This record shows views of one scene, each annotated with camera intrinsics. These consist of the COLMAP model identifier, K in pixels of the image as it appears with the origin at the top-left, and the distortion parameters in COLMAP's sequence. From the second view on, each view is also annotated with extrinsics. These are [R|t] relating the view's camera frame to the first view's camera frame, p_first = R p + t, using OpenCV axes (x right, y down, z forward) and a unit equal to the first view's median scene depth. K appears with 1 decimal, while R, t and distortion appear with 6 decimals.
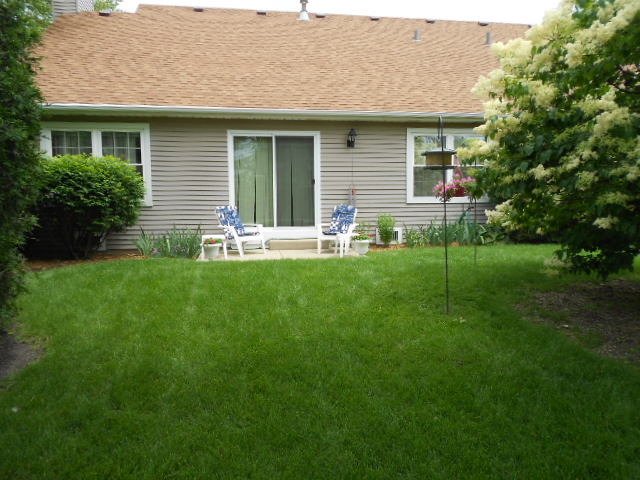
lens RADIAL K [[502.3, 0, 327.0], [0, 502.3, 239.6], [0, 0, 1]] dist [0.006121, -0.007591]
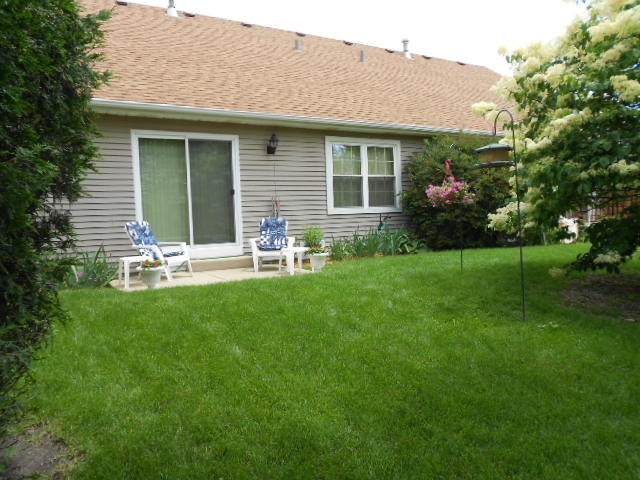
lens RADIAL K [[502.3, 0, 317.4], [0, 502.3, 239.6], [0, 0, 1]] dist [0.006121, -0.007591]
pose [[0.932140, -0.039528, 0.359933, -0.213516], [0.053735, 0.998118, -0.029546, 0.002307], [-0.358088, 0.046882, 0.932510, 0.128405]]
